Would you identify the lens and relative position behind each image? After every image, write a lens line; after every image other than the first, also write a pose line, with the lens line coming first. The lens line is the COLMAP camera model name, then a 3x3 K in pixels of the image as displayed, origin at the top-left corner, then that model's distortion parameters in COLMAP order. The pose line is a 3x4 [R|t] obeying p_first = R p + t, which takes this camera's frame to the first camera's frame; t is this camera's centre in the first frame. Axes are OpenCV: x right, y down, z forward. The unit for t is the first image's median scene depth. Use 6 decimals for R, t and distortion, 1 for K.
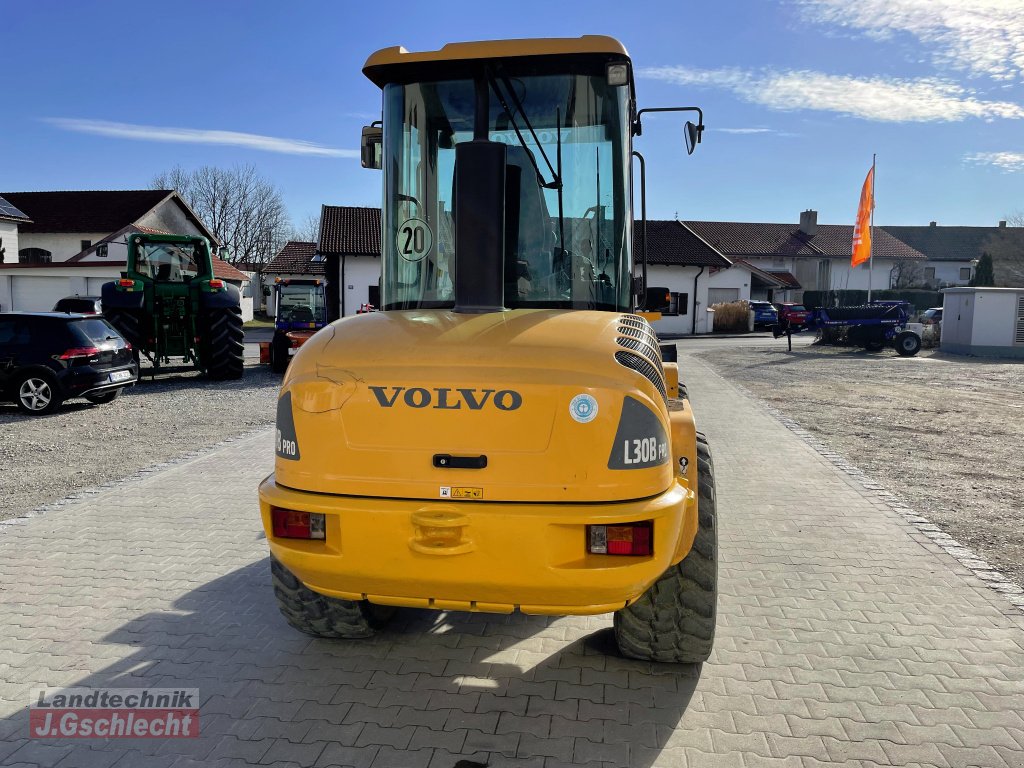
lens RADIAL K [[766.4, 0, 502.9], [0, 766.4, 381.7], [0, 0, 1]] dist [0.091634, -0.118515]
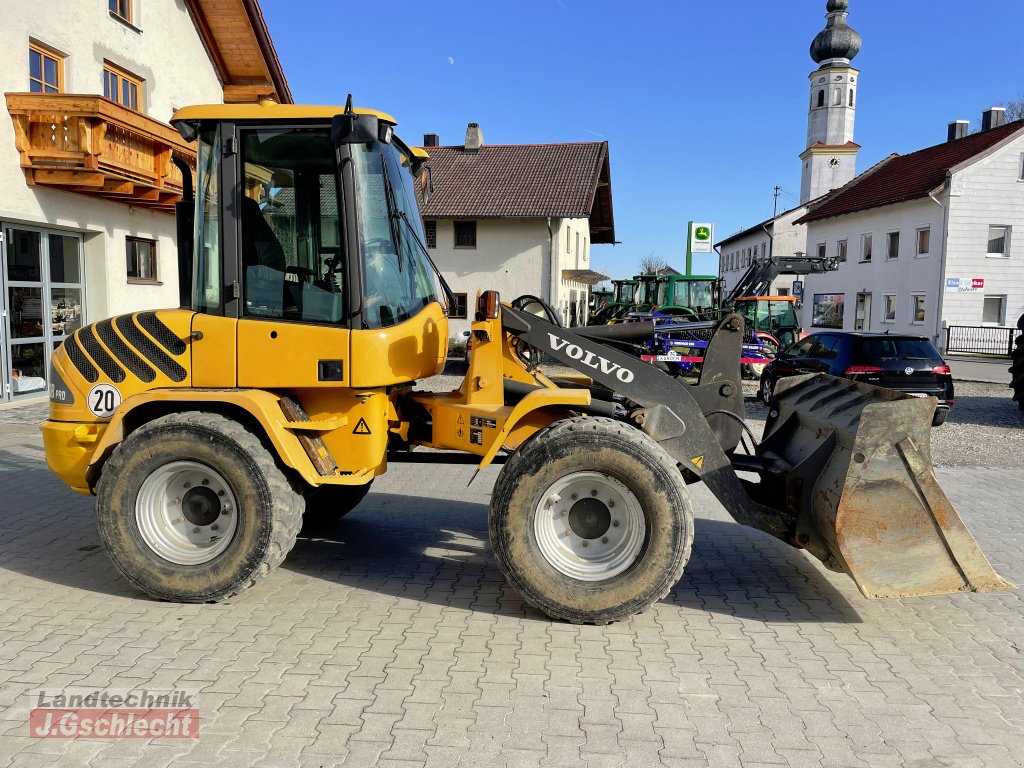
lens RADIAL K [[762.7, 0, 513.4], [0, 762.7, 379.3], [0, 0, 1]] dist [0.093997, -0.118625]
pose [[0.087173, 0.080896, -0.992903, 1.476900], [-0.120670, 0.990216, 0.070082, -0.130987], [0.988858, 0.113704, 0.096082, 1.396640]]
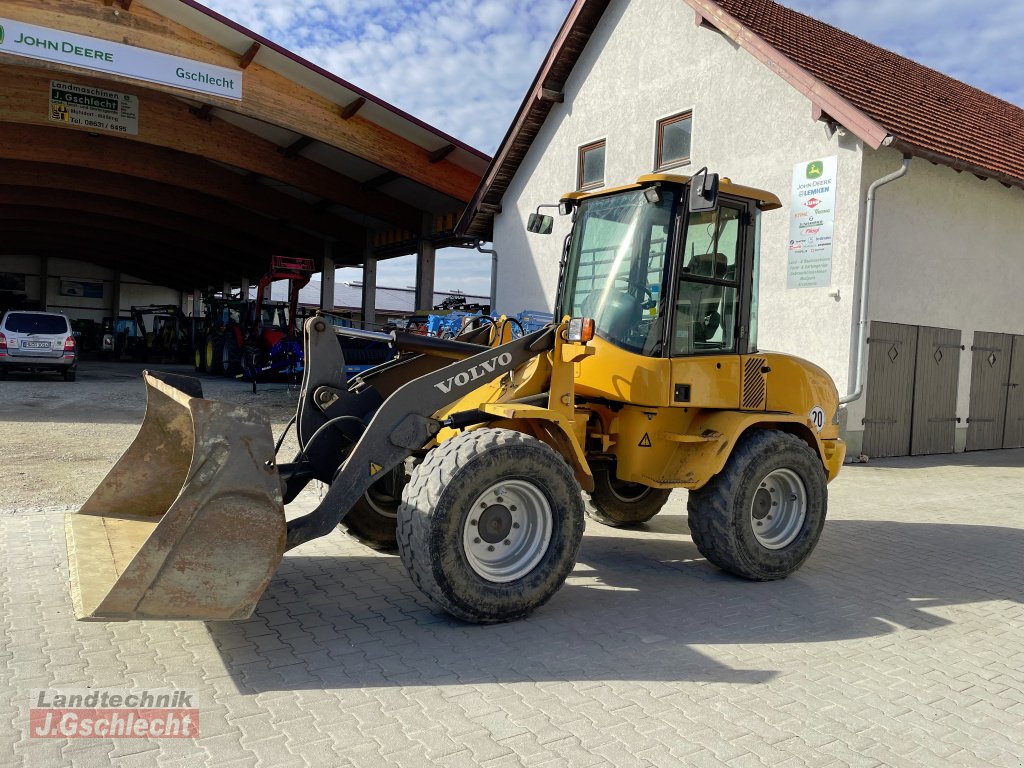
lens RADIAL K [[762.0, 0, 516.9], [0, 762.0, 377.9], [0, 0, 1]] dist [0.095196, -0.120152]
pose [[-0.666054, -0.069629, 0.742647, -1.041936], [0.022370, 0.993321, 0.113195, -0.233647], [-0.745568, 0.092007, -0.660048, 2.512008]]
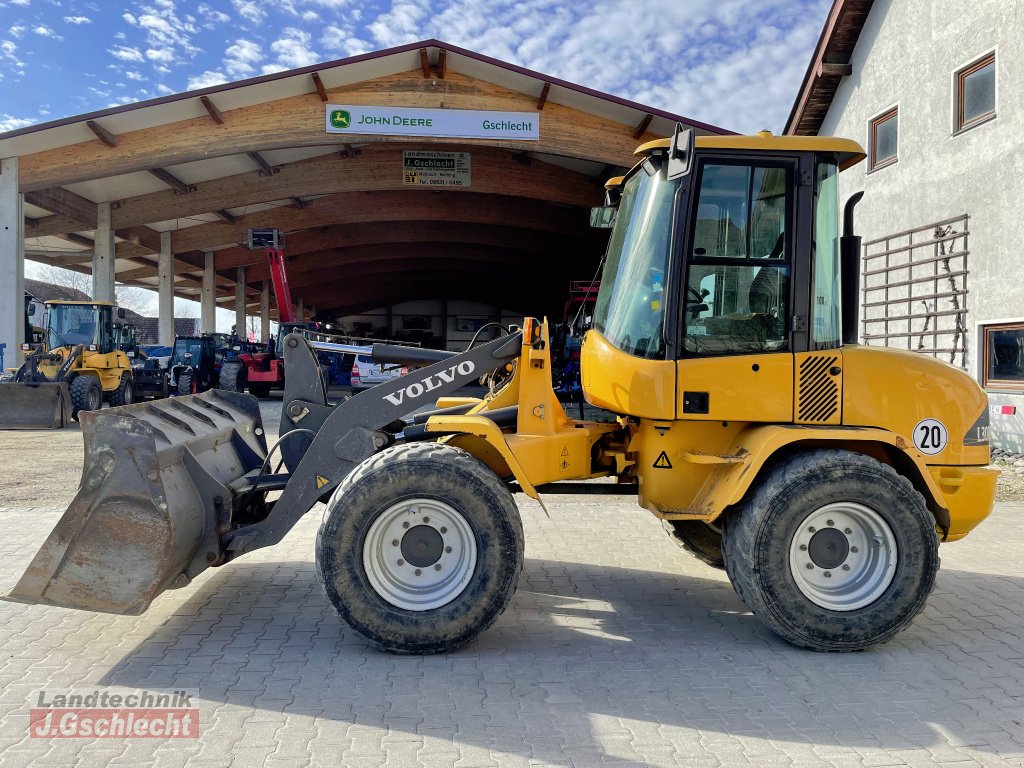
lens RADIAL K [[762.7, 0, 513.4], [0, 762.7, 379.3], [0, 0, 1]] dist [0.093997, -0.118625]
pose [[-0.244641, -0.038246, 0.968859, -1.253048], [0.089305, 0.994086, 0.061791, -0.165919], [-0.965492, 0.101641, -0.239778, 1.856787]]
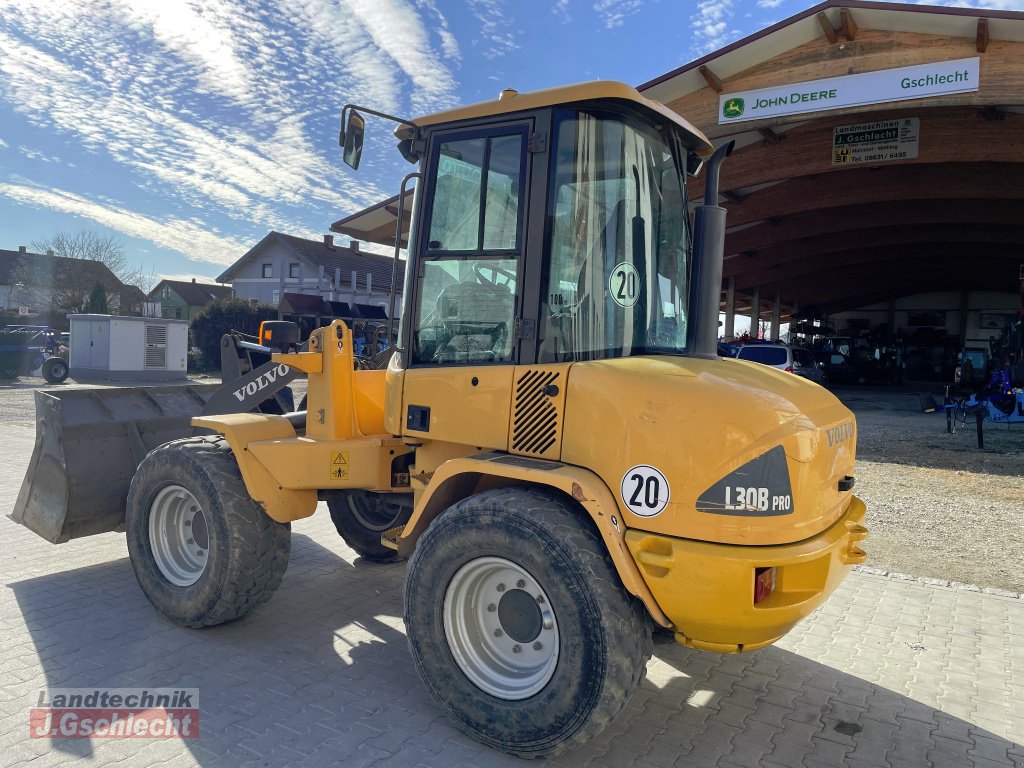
lens RADIAL K [[766.4, 0, 502.9], [0, 766.4, 381.7], [0, 0, 1]] dist [0.091634, -0.118515]
pose [[0.403020, -0.040161, 0.914310, -1.075127], [0.066837, 0.997661, 0.014361, -0.086665], [-0.912748, 0.055322, 0.404761, 0.751609]]
